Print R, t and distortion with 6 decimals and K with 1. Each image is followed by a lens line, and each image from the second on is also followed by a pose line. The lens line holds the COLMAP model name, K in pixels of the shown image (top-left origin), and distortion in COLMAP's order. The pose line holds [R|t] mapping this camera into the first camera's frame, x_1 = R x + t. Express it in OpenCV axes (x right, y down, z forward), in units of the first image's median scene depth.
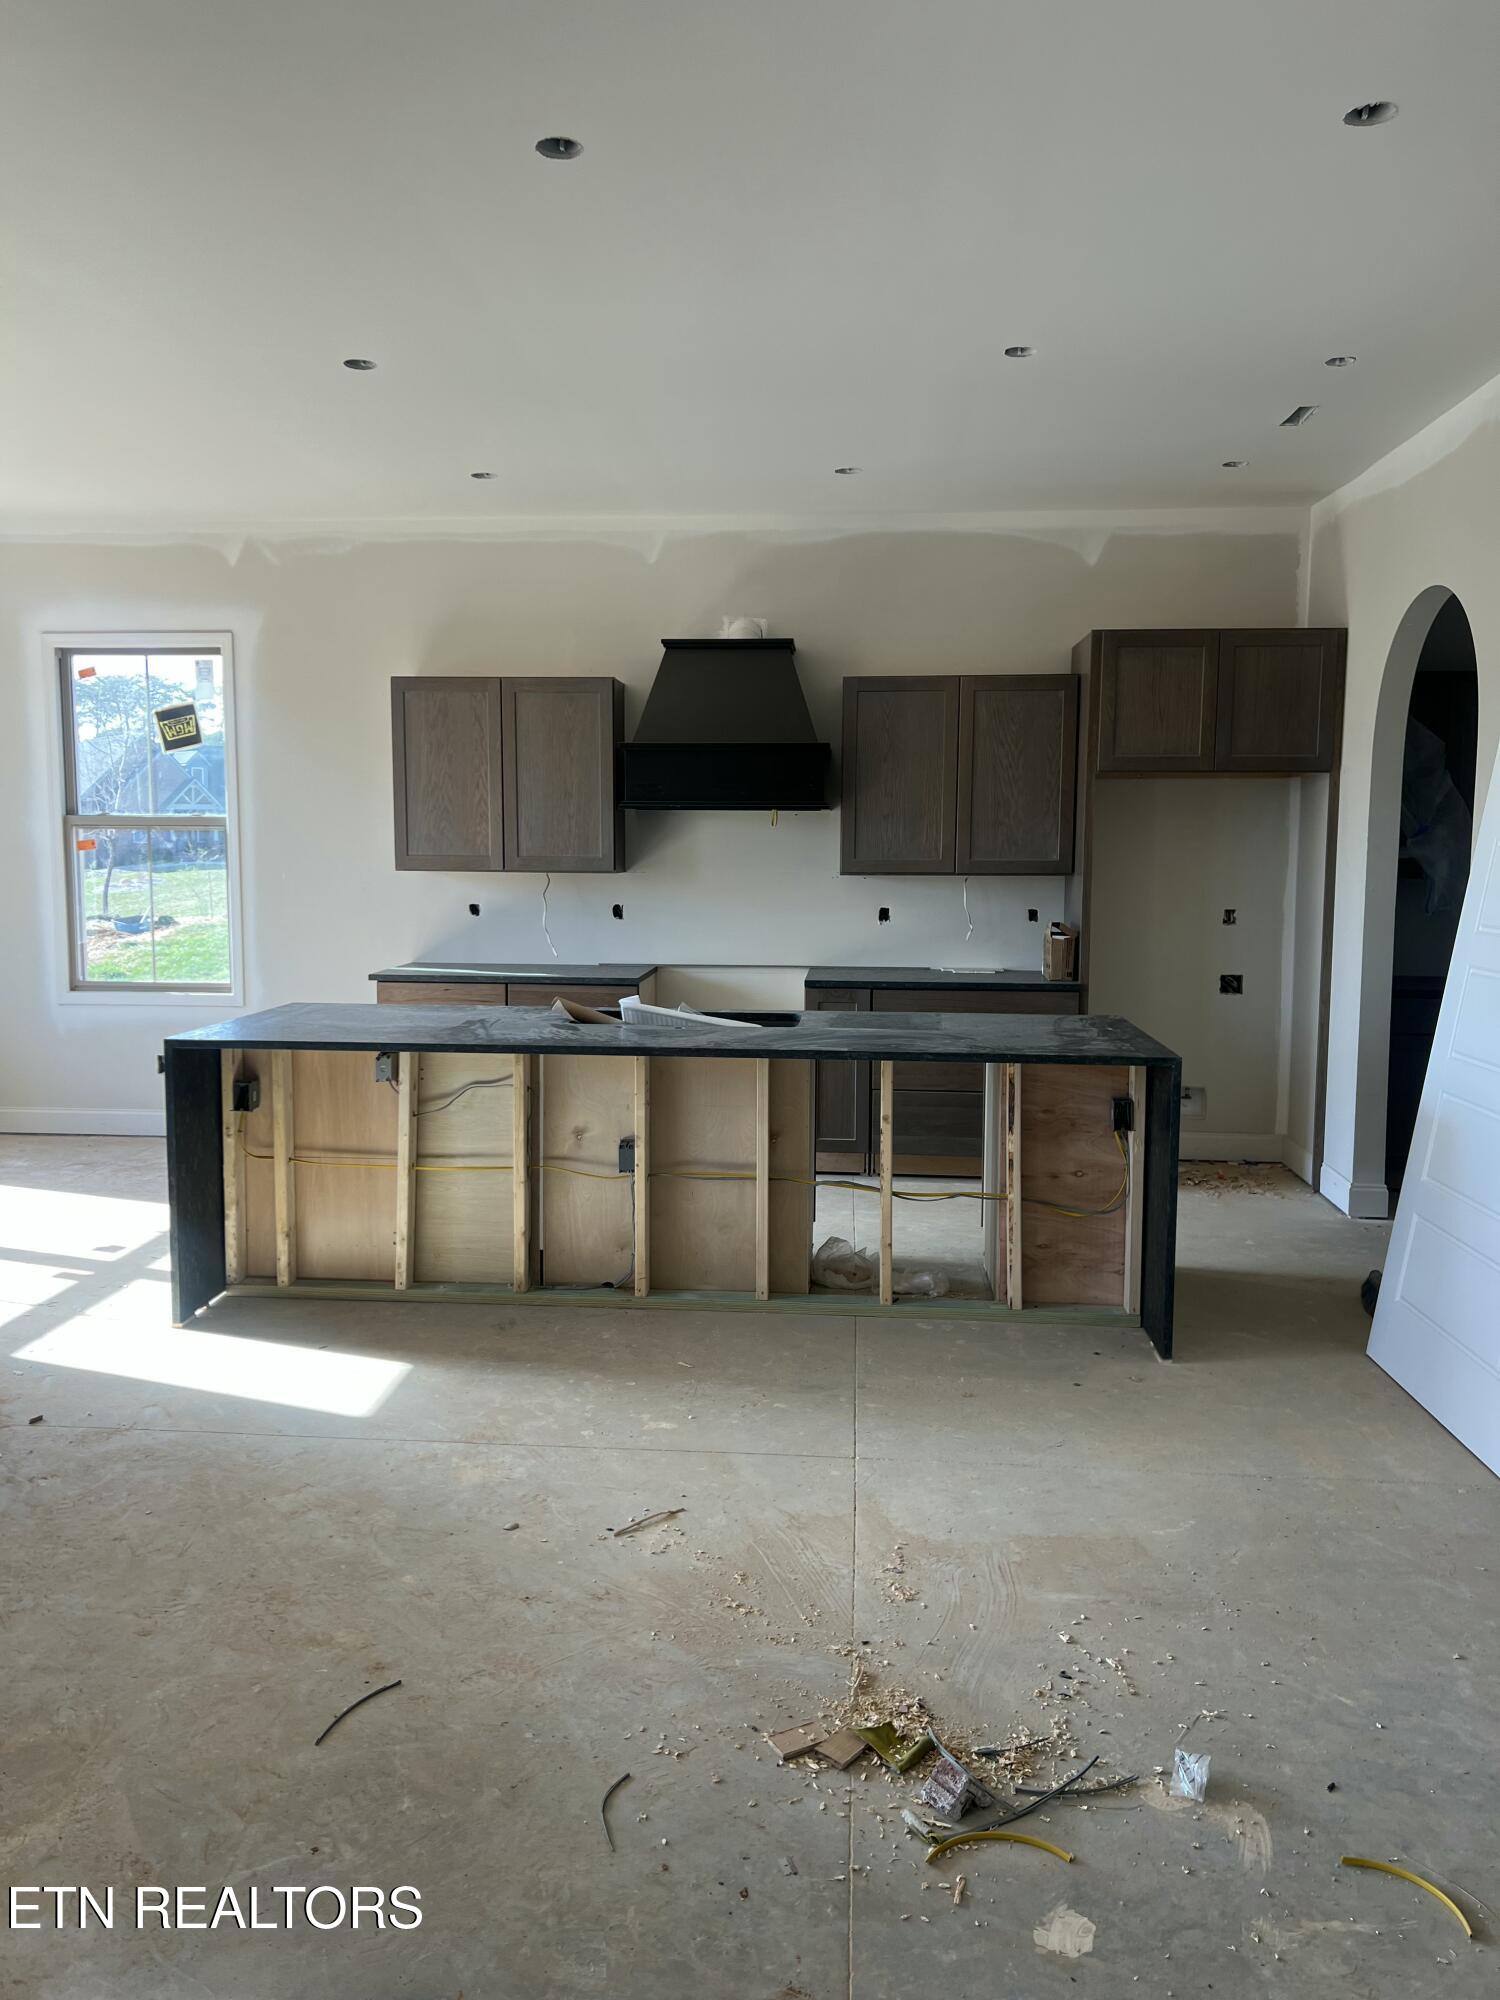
lens RADIAL K [[1491.3, 0, 748.0], [0, 1491.3, 994.4], [0, 0, 1]] dist [-0.009208, -0.012348]
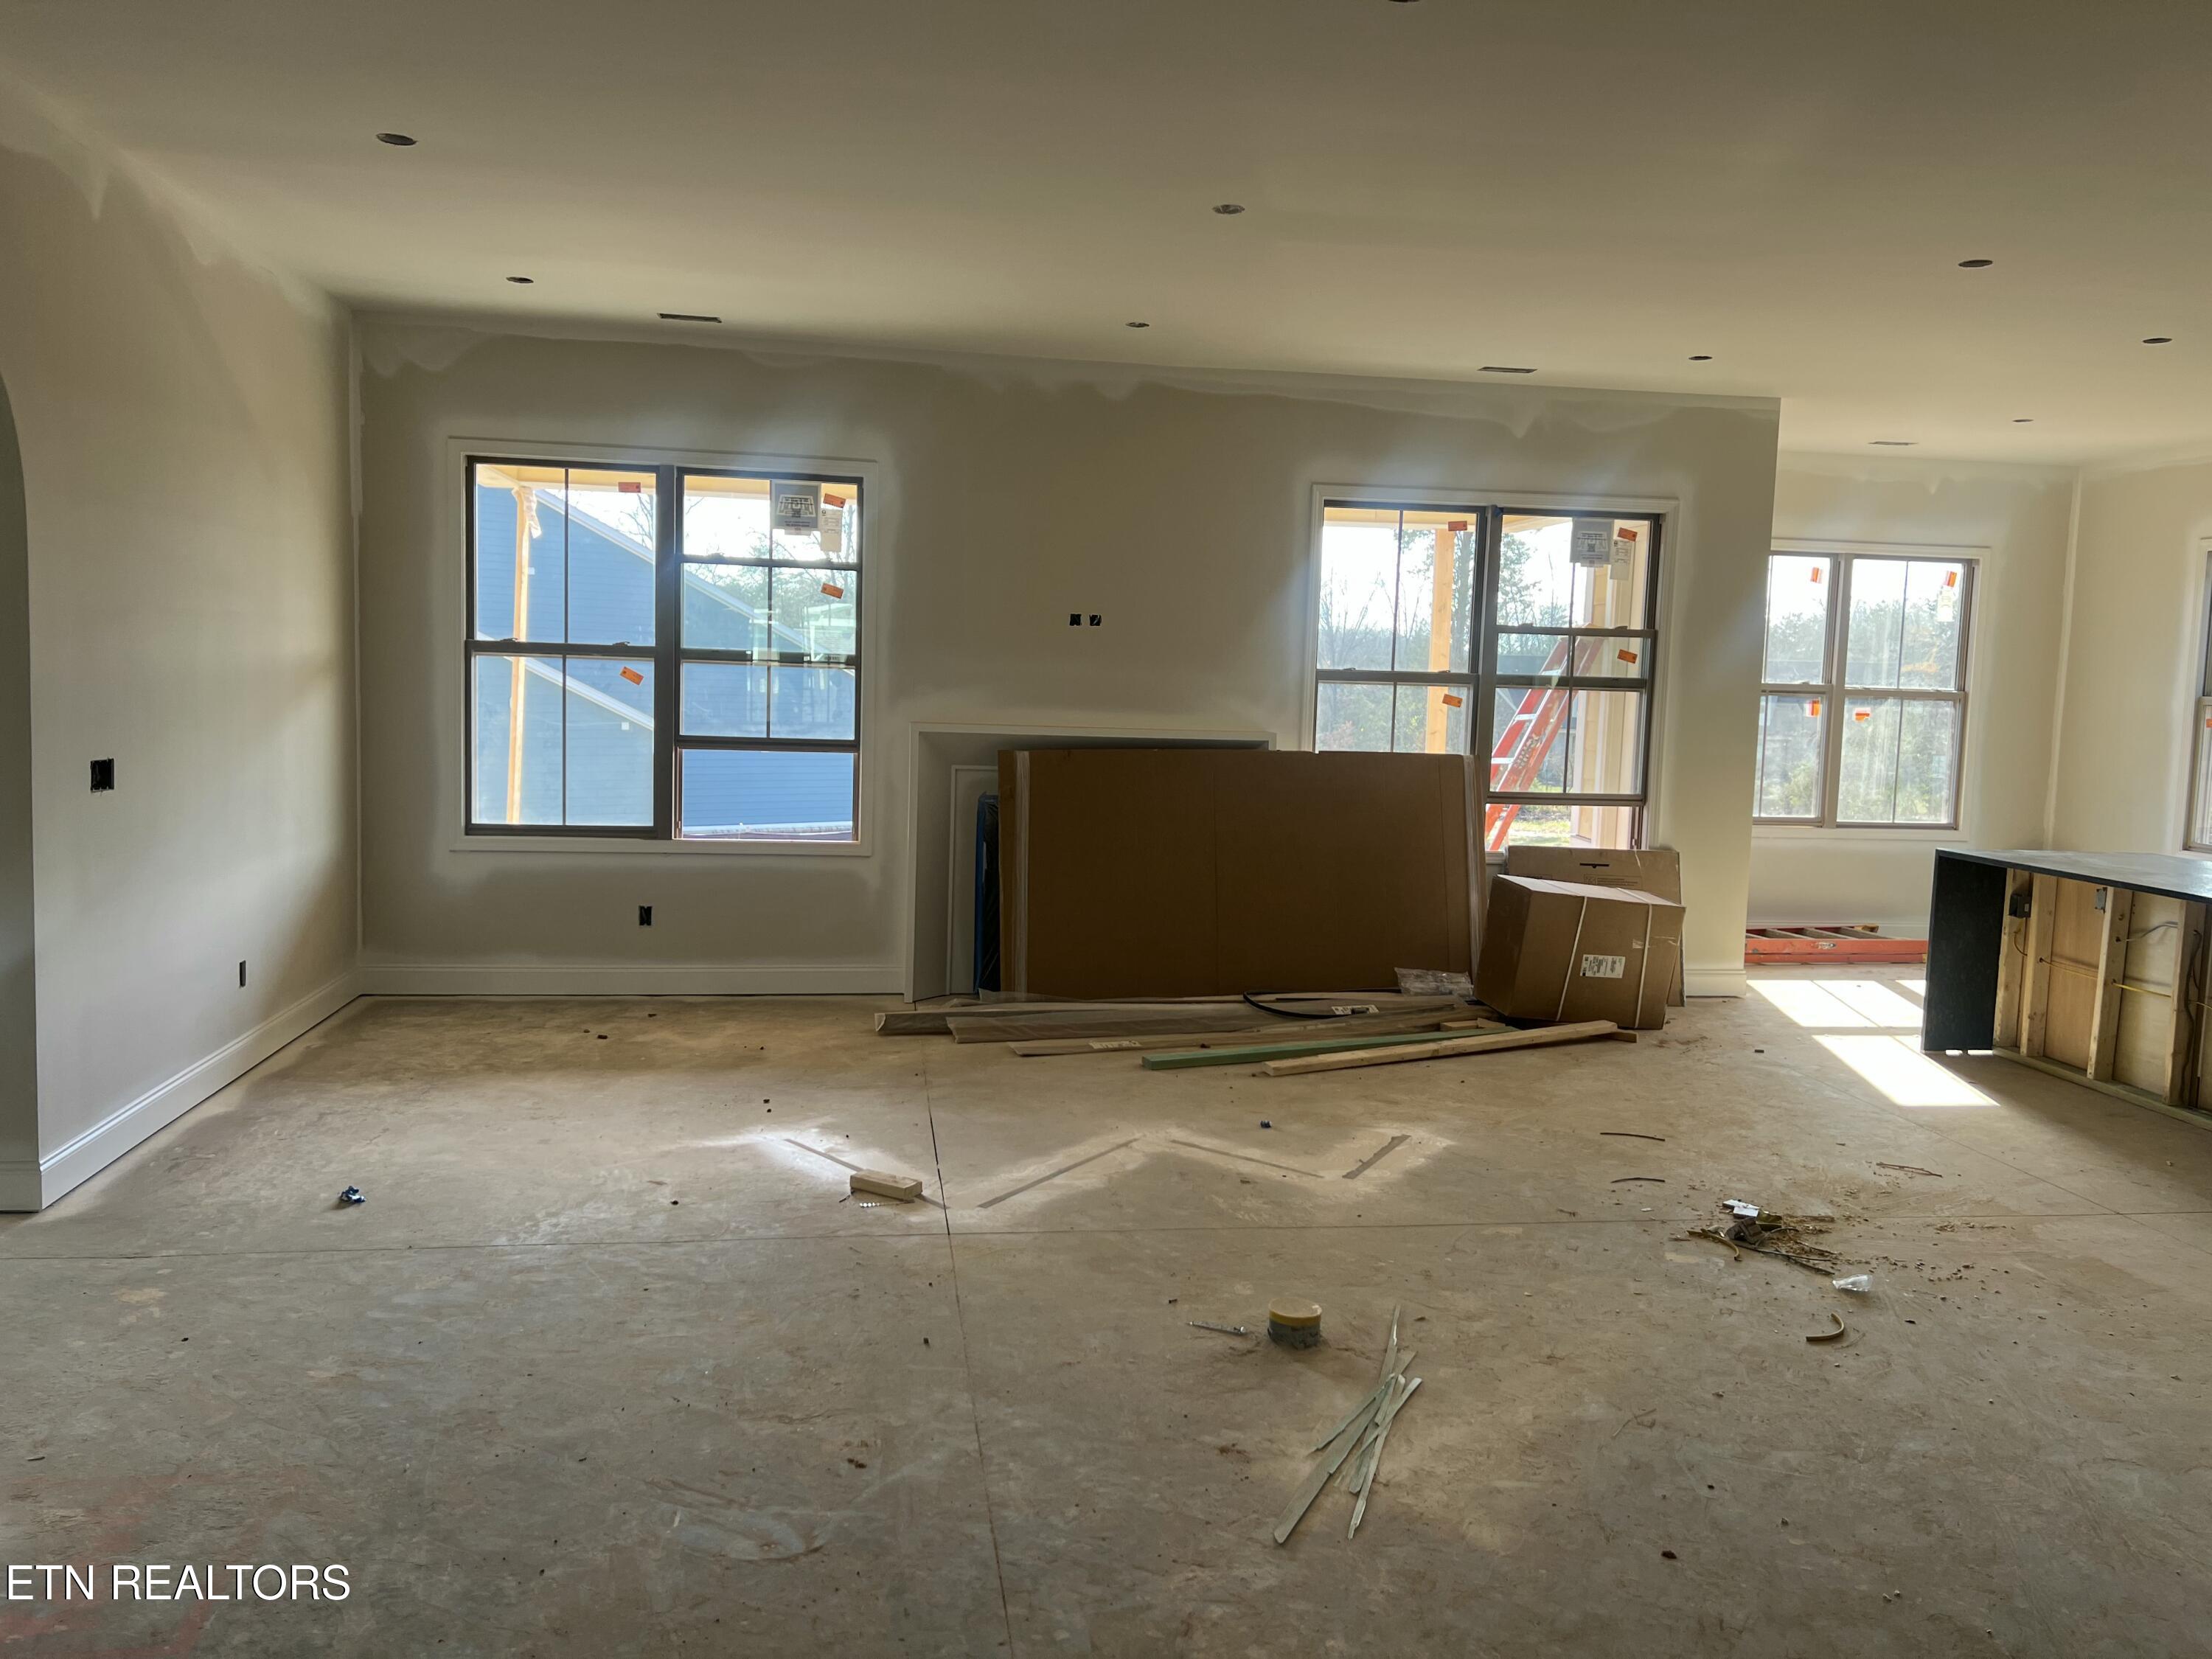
lens RADIAL K [[1649.4, 0, 1105.5], [0, 1649.4, 830.2], [0, 0, 1]] dist [-0.009208, -0.012348]
pose [[0.224639, 0.092574, -0.970035, 0.926403], [-0.129605, 0.989471, 0.064415, 0.013038], [0.965784, 0.111251, 0.234272, -0.135862]]
